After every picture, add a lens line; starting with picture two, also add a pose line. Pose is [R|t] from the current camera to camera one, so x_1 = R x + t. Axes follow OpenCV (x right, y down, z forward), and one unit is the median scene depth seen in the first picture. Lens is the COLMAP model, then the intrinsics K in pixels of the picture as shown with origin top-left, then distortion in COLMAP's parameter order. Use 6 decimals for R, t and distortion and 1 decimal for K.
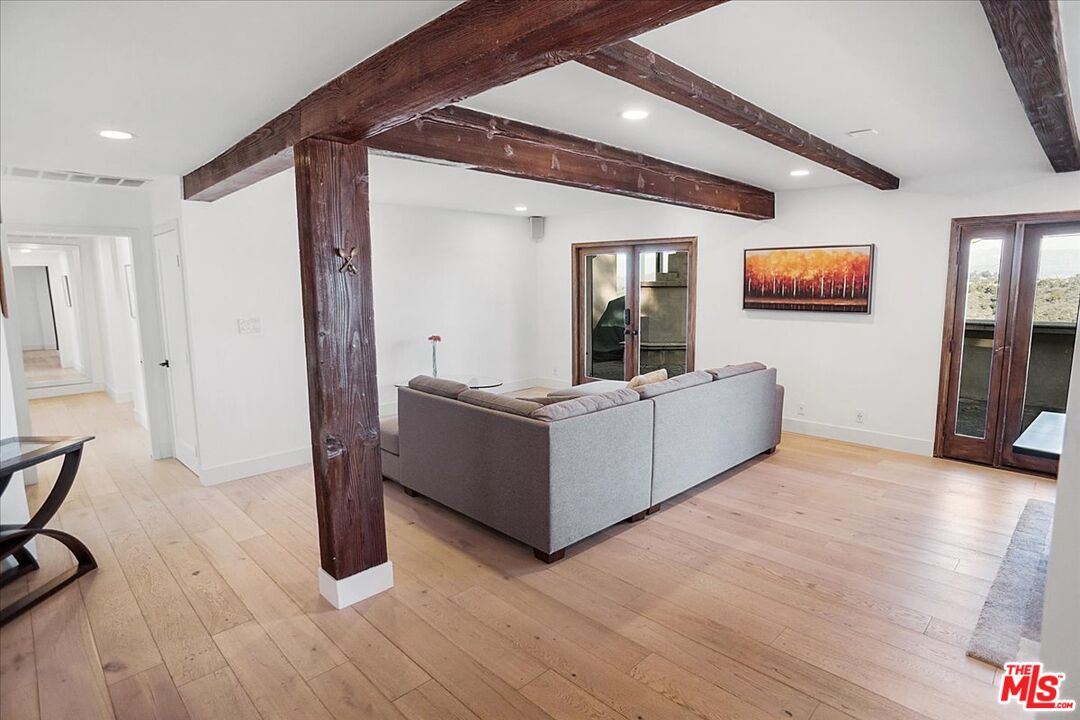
lens RADIAL K [[564.0, 0, 538.1], [0, 564.0, 358.8], [0, 0, 1]] dist [-0.007728, 0.004231]
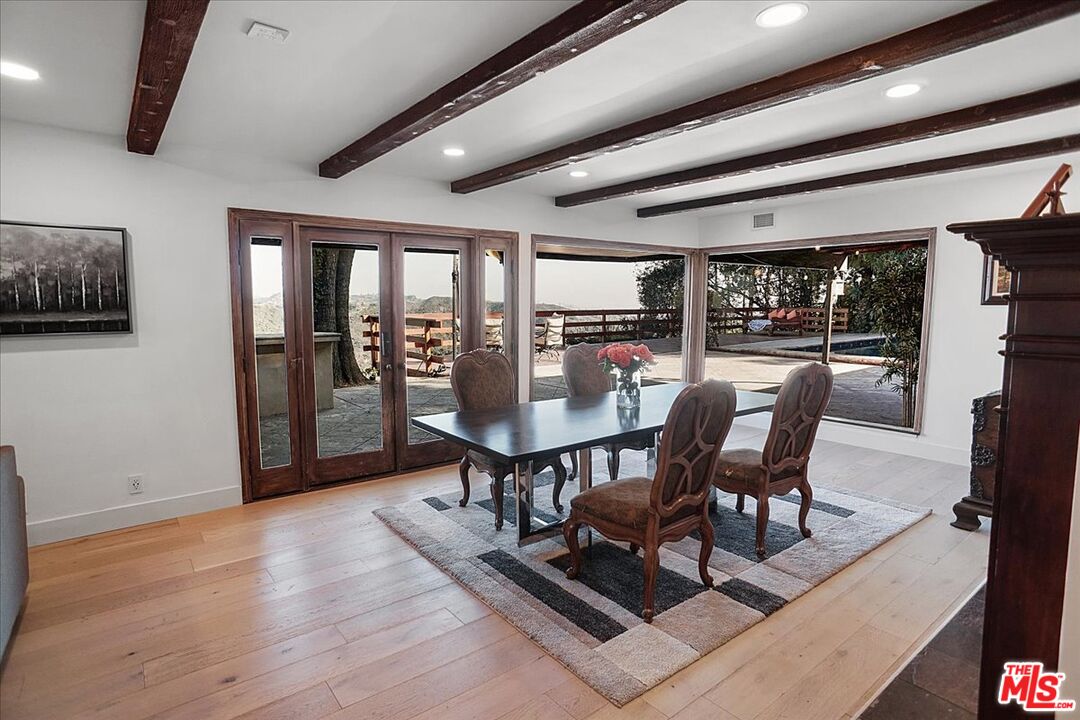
lens RADIAL K [[564.0, 0, 536.7], [0, 564.0, 355.4], [0, 0, 1]] dist [-0.007728, 0.004231]
pose [[0.127758, -0.088593, 0.987841, -0.018333], [0.138805, 0.987797, 0.070637, -0.033580], [-0.982044, 0.128093, 0.138496, 0.441244]]
